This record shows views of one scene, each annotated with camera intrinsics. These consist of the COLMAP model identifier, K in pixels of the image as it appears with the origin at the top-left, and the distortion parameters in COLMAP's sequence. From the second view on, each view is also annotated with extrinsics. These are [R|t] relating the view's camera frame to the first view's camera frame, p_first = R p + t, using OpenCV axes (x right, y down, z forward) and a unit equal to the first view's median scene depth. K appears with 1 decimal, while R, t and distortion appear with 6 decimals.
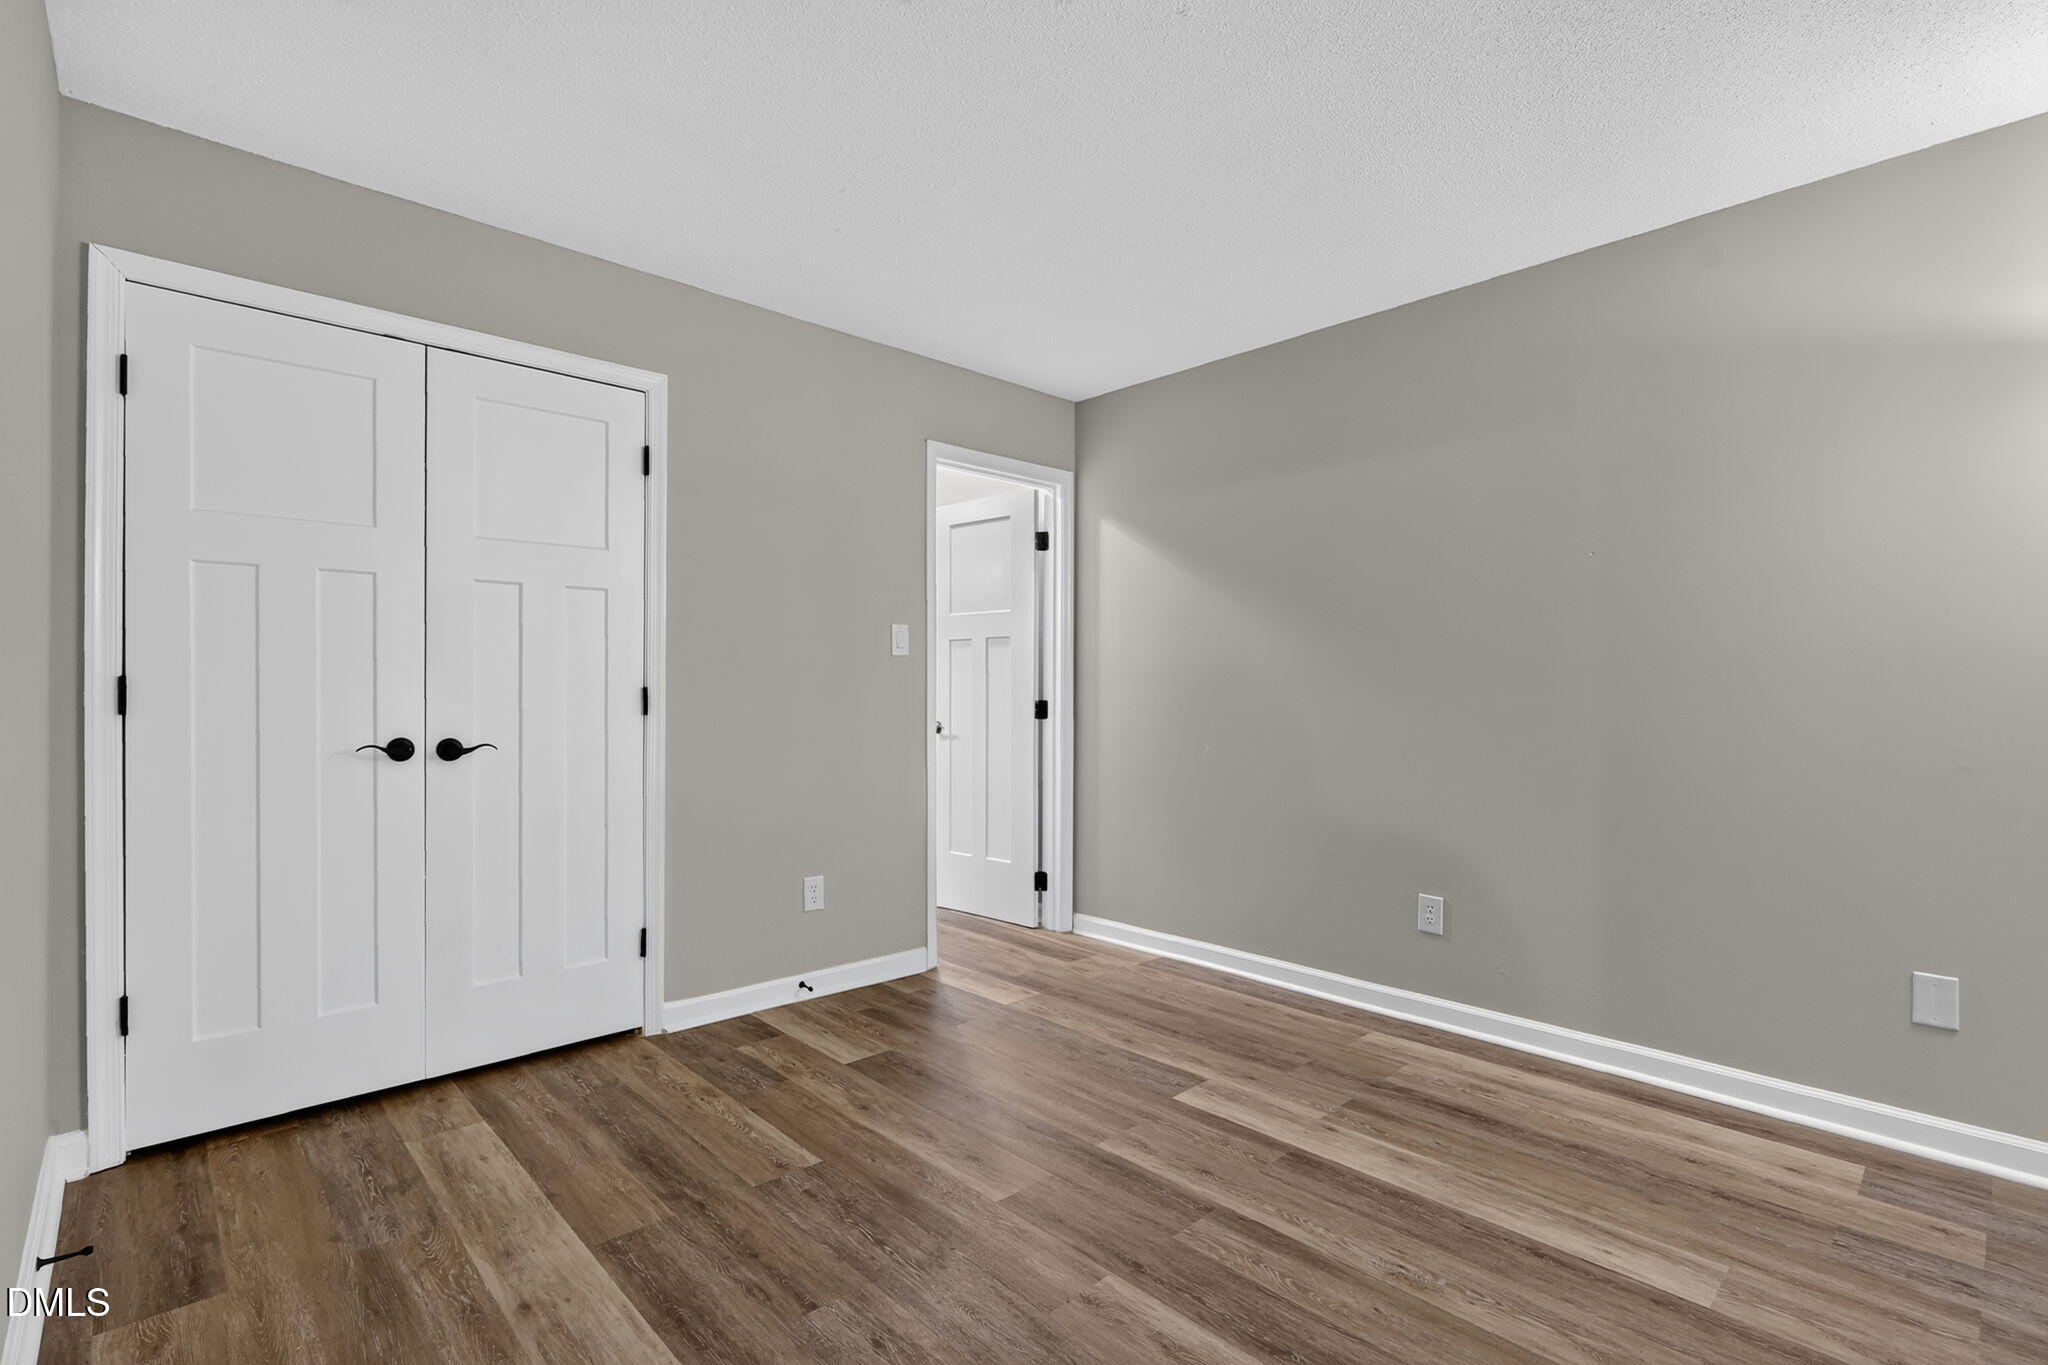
lens RADIAL K [[964.4, 0, 1021.6], [0, 964.4, 692.2], [0, 0, 1]] dist [-0.000800, 0.000034]
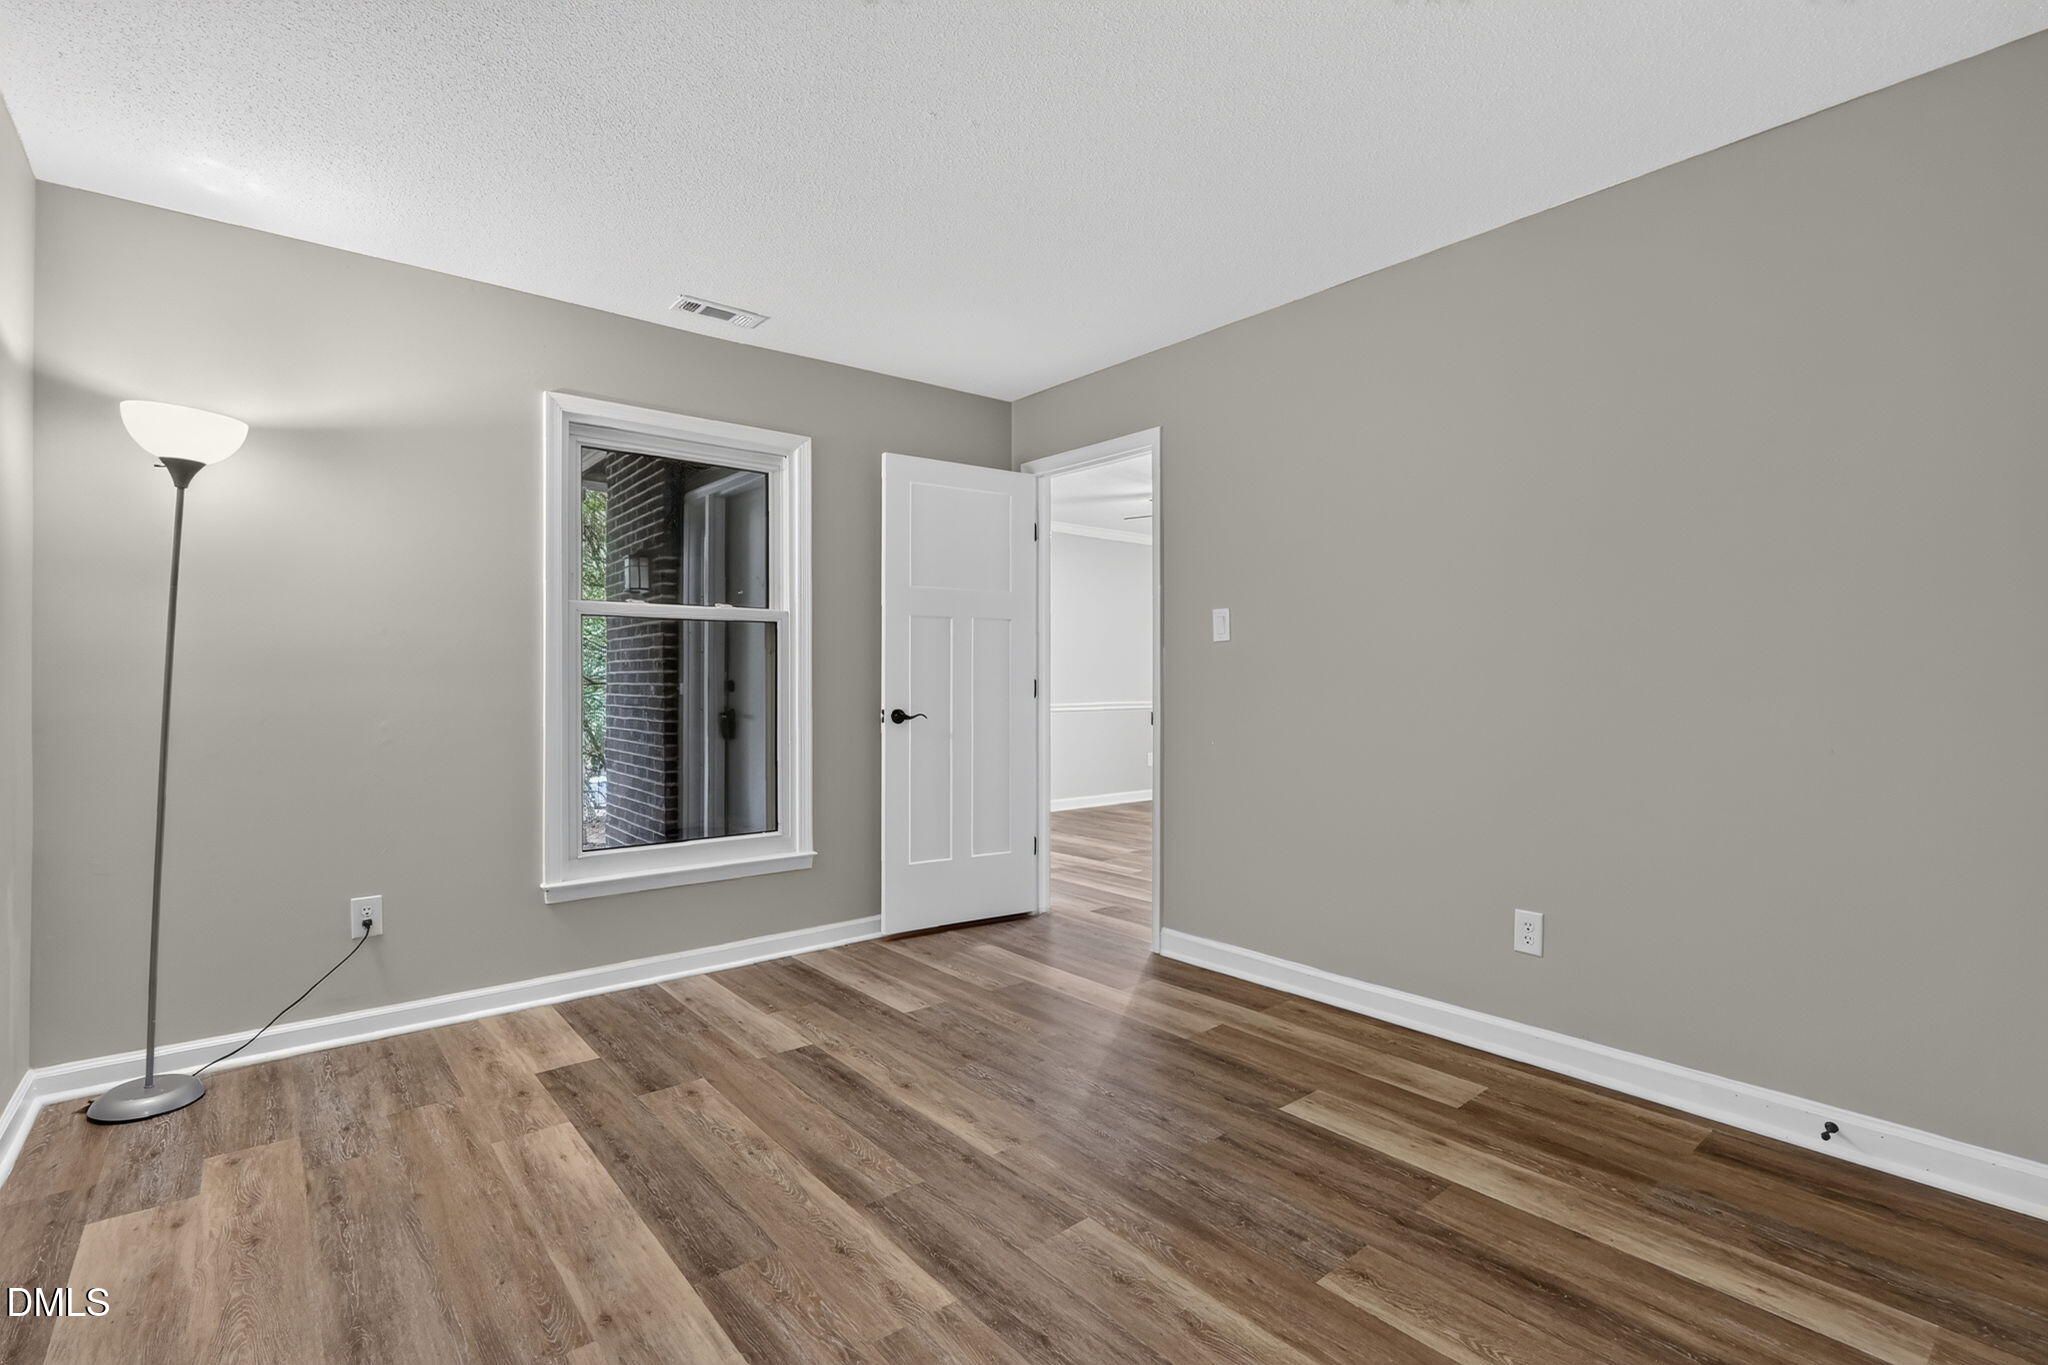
lens RADIAL K [[946.8, 0, 1022.1], [0, 946.8, 674.6], [0, 0, 1]] dist [-0.001925, 0.000501]
pose [[-0.997754, -0.001640, 0.066958, -0.022243], [-0.001858, 0.999993, -0.003192, -0.002162], [-0.066952, -0.003310, -0.997751, 1.914970]]
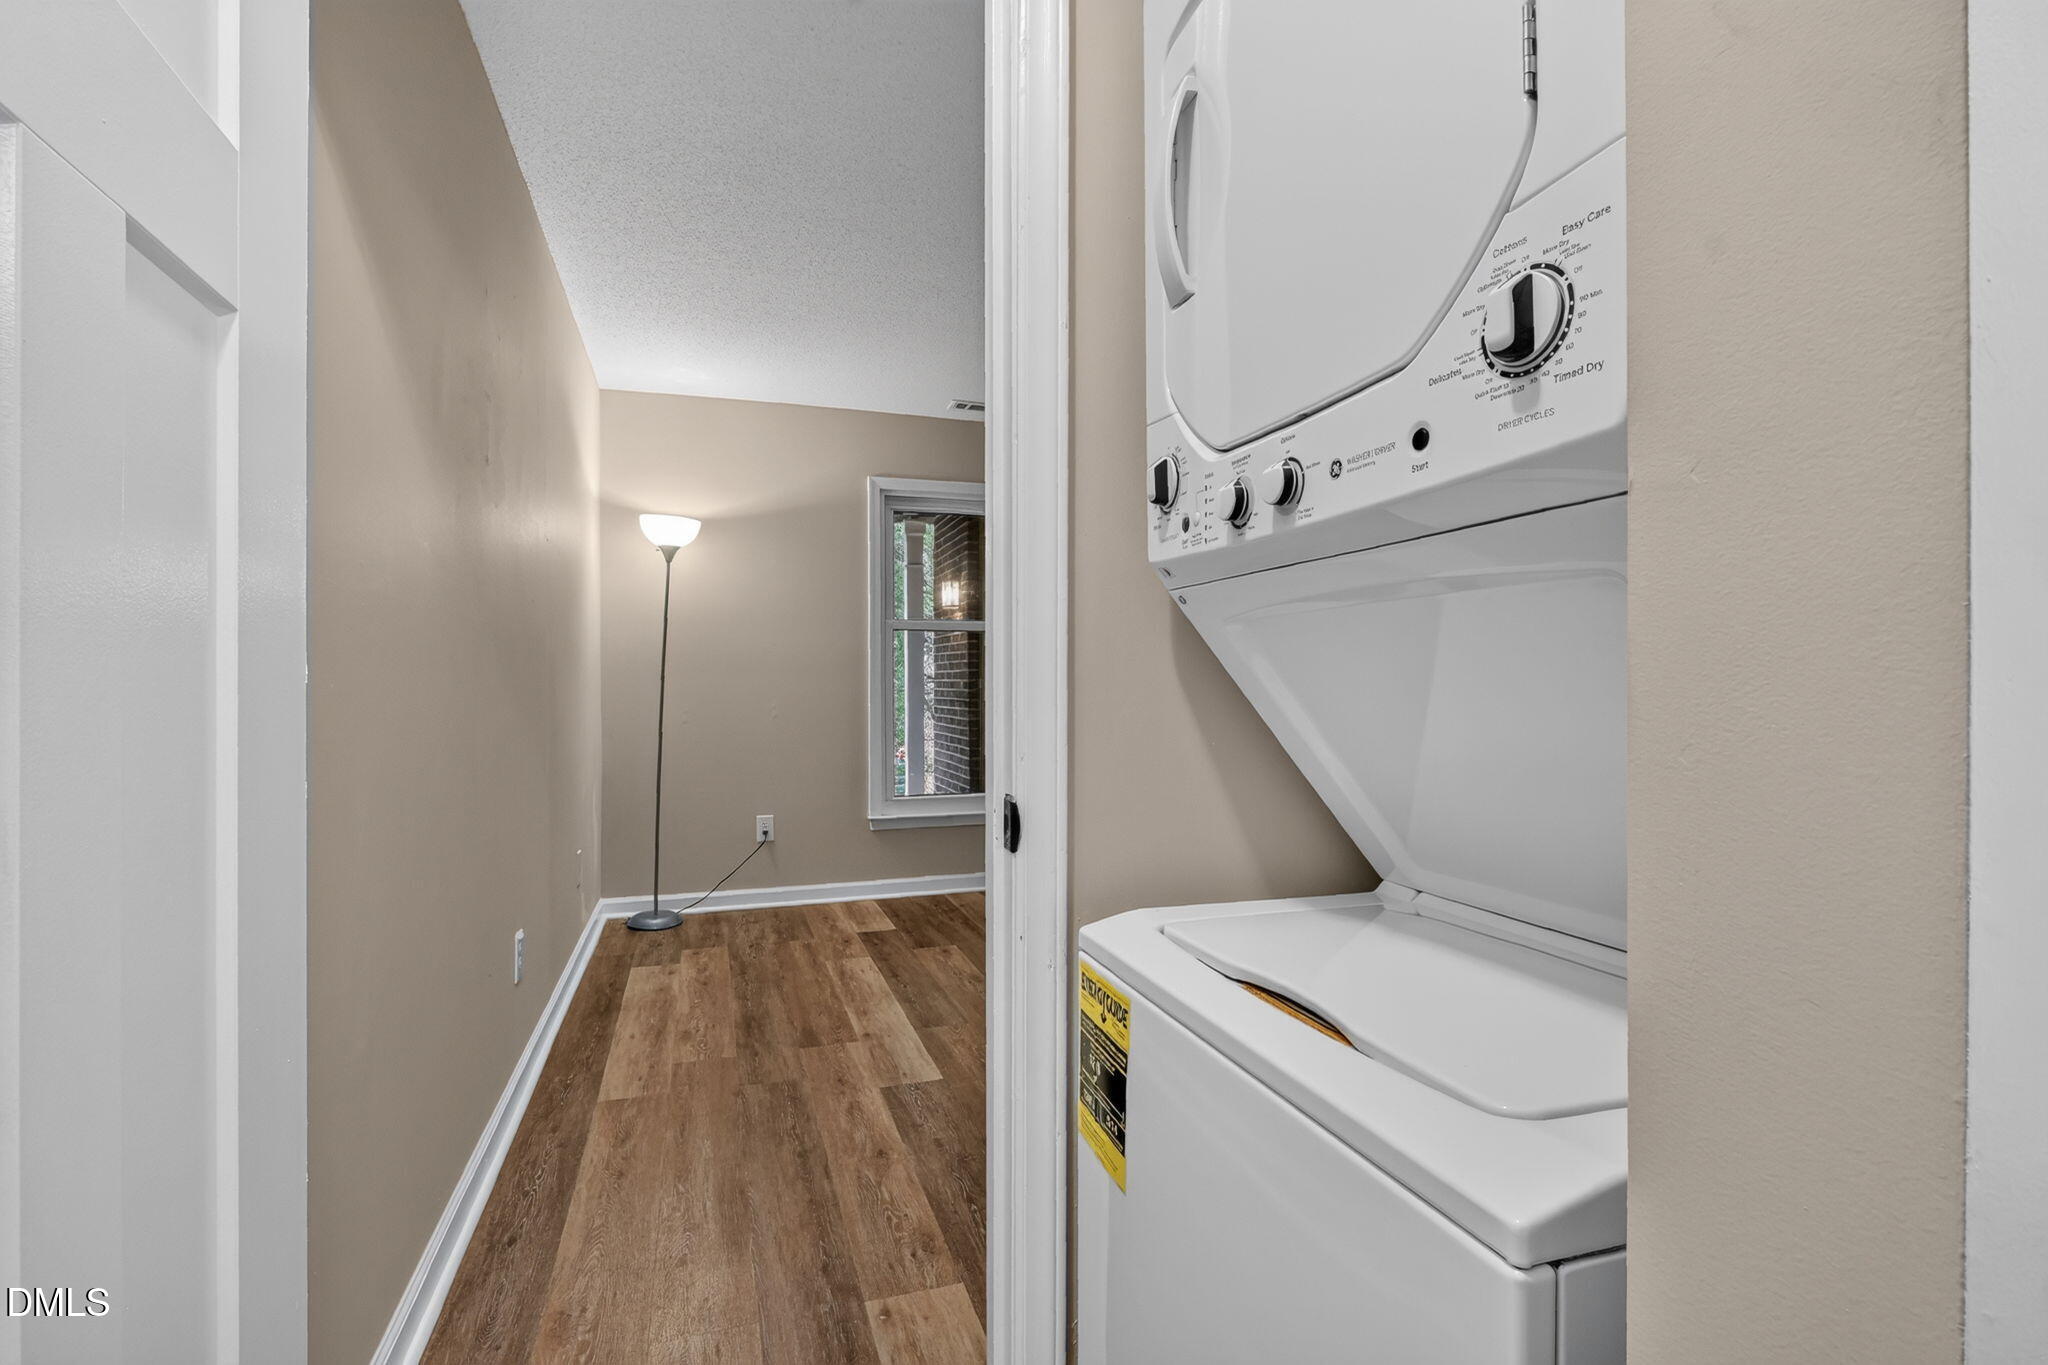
lens RADIAL K [[946.8, 0, 1022.1], [0, 946.8, 674.6], [0, 0, 1]] dist [-0.001925, 0.000501]
pose [[-0.908508, 0.004873, 0.417838, -0.409035], [0.004078, 0.999988, -0.002794, 0.007647], [-0.417847, -0.000835, -0.908517, 2.313256]]
